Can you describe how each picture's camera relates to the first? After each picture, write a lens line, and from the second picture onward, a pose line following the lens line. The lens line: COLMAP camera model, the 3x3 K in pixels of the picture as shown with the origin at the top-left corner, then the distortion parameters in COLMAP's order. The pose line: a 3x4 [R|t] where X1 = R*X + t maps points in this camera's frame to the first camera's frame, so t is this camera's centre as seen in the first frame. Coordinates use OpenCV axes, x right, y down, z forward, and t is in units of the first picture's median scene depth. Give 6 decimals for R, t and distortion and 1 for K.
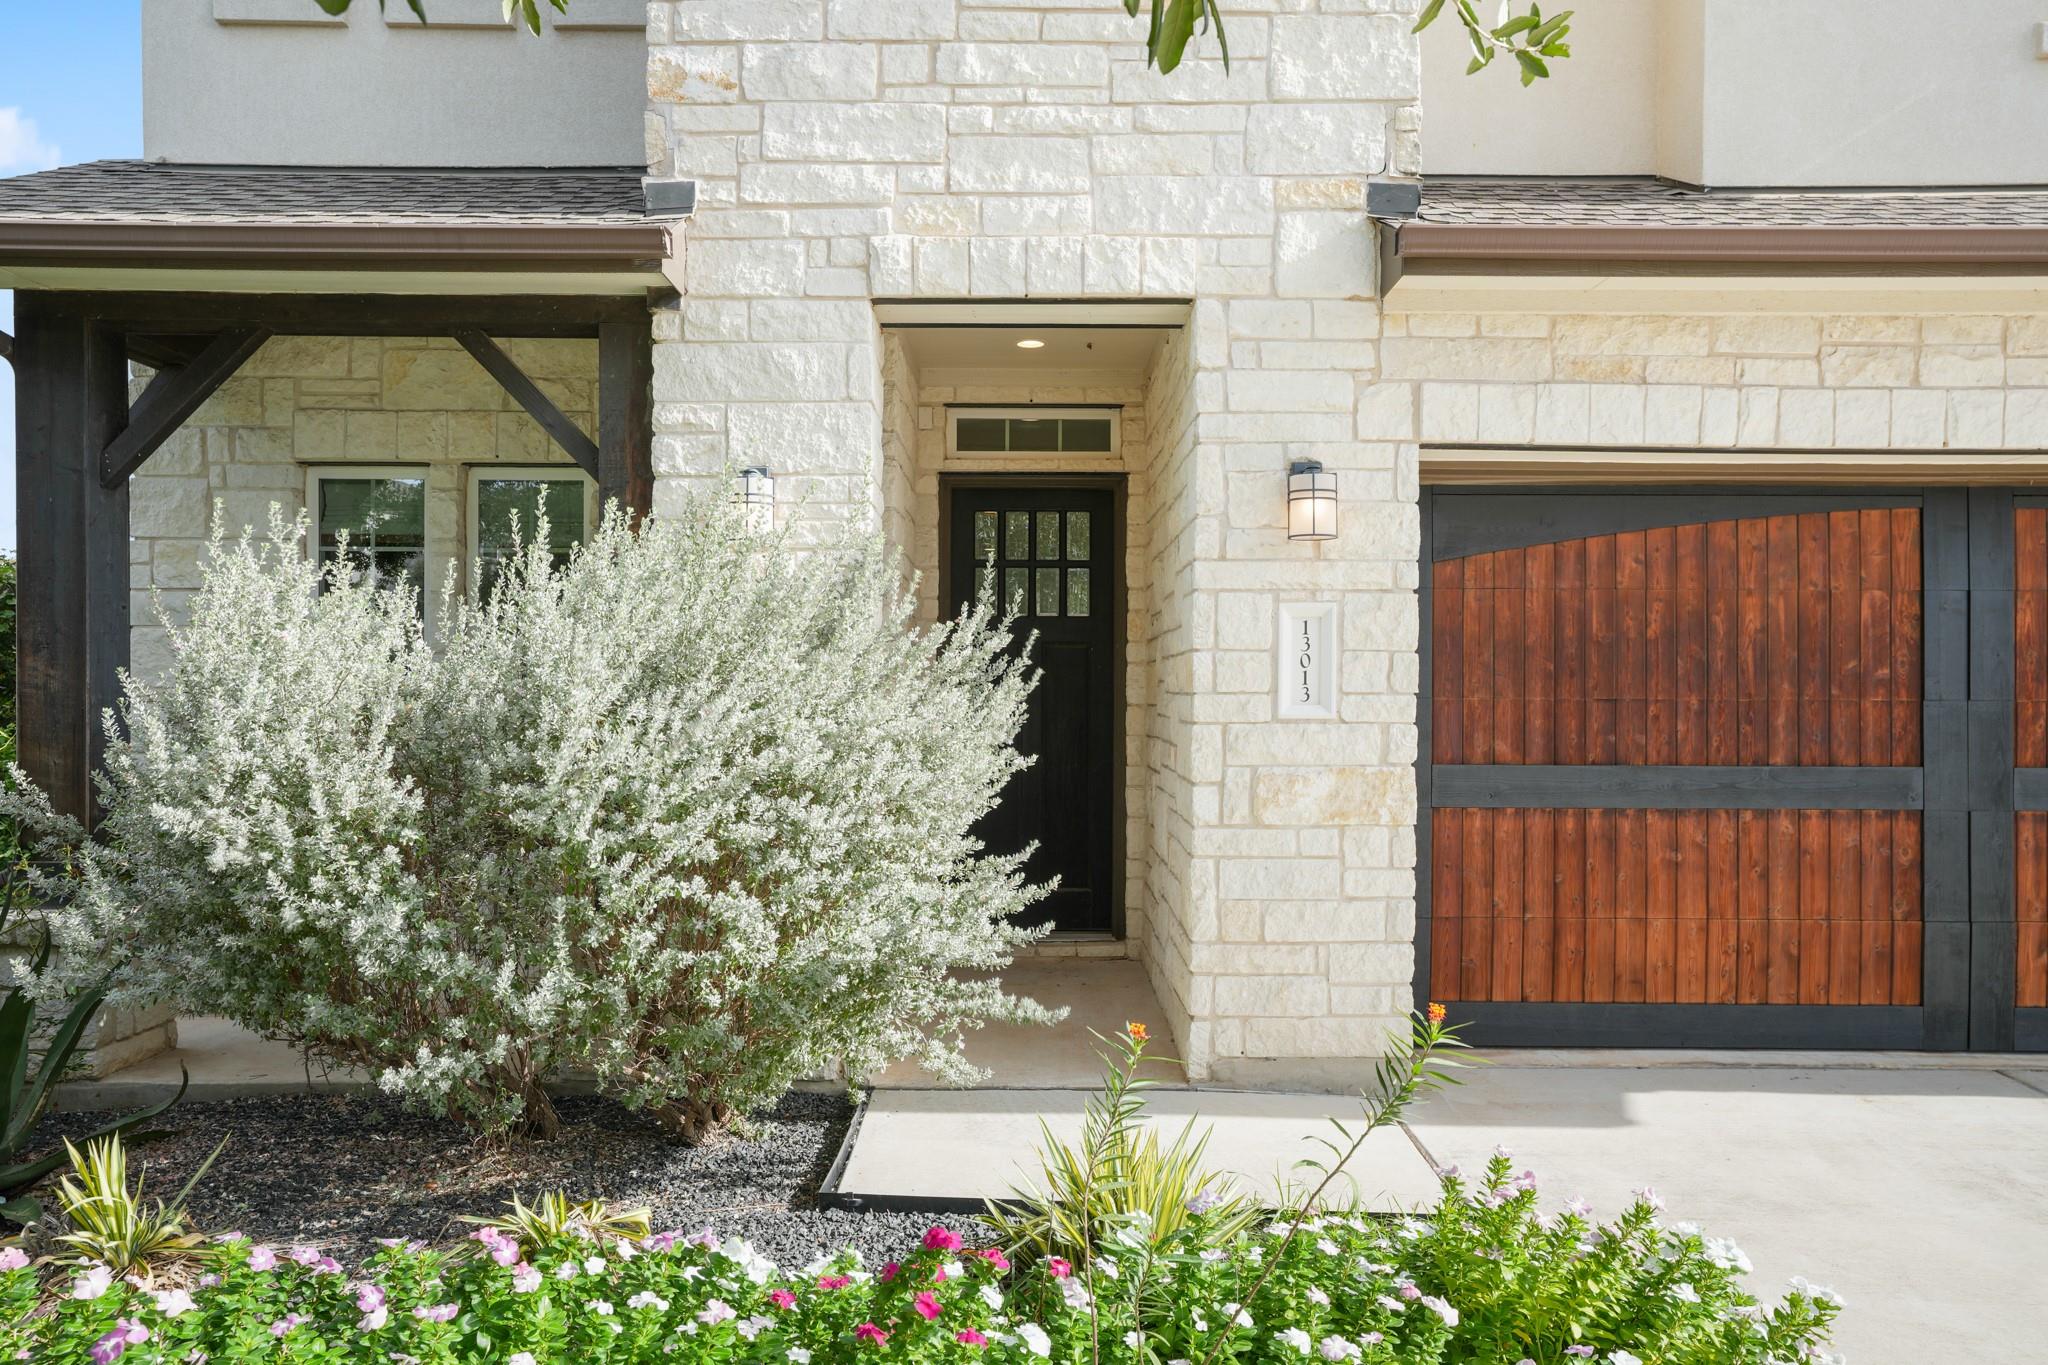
lens RADIAL K [[1421.9, 0, 1026.1], [0, 1421.9, 684.4], [0, 0, 1]] dist [-0.001568, 0.000065]
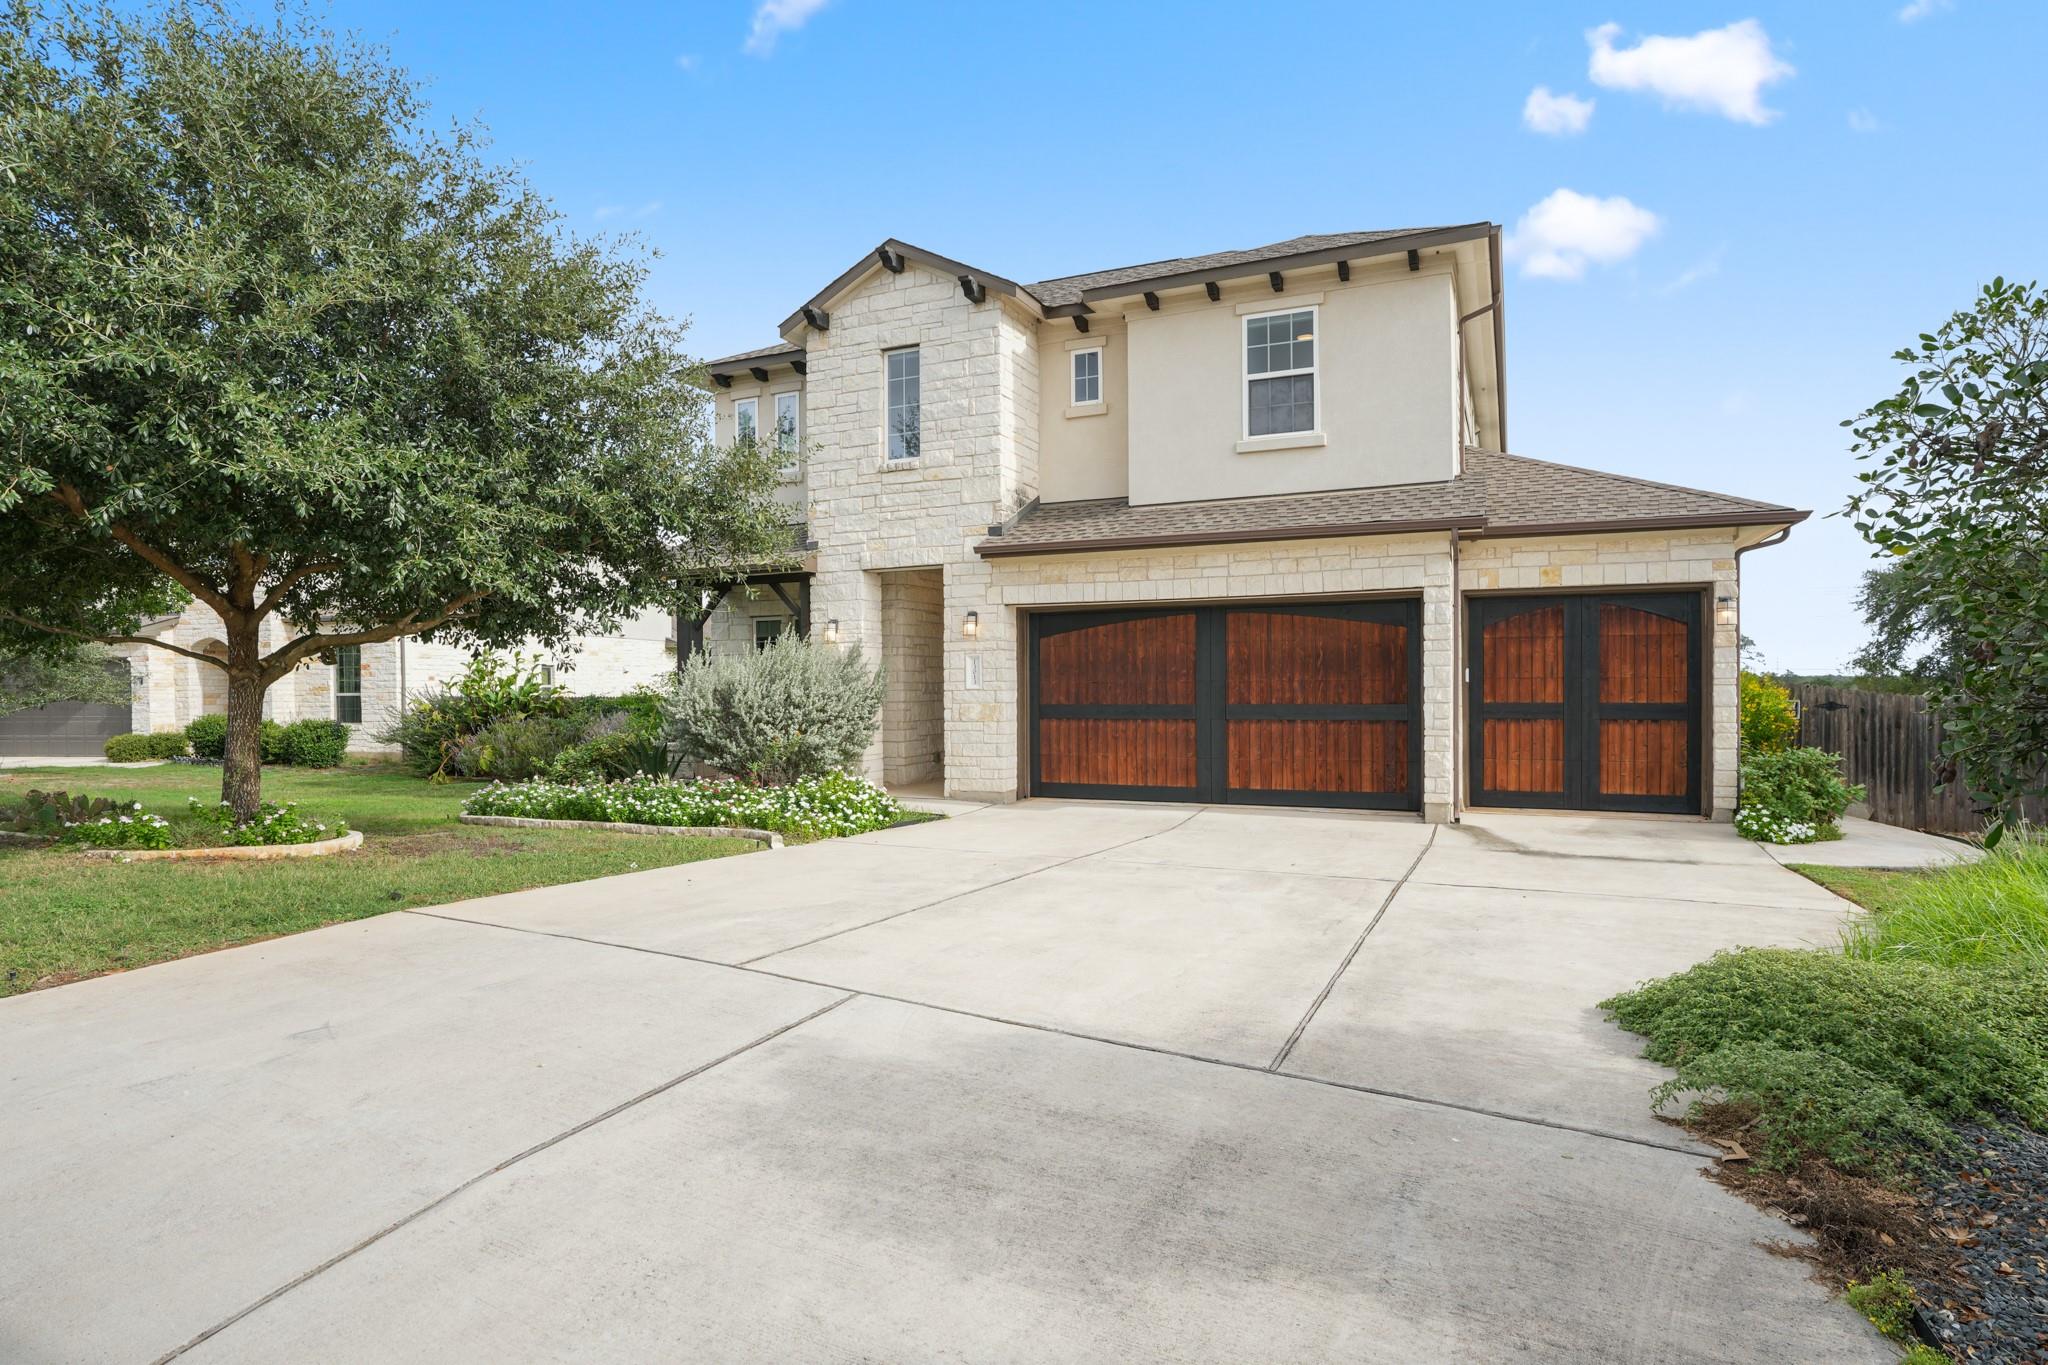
lens RADIAL K [[1038.6, 0, 1022.0], [0, 1038.6, 685.3], [0, 0, 1]] dist [-0.005395, 0.000576]
pose [[0.912569, -0.011209, -0.408770, 1.164660], [0.012061, 0.999927, -0.000495, 0.016515], [0.408746, -0.004479, 0.912637, -1.054989]]
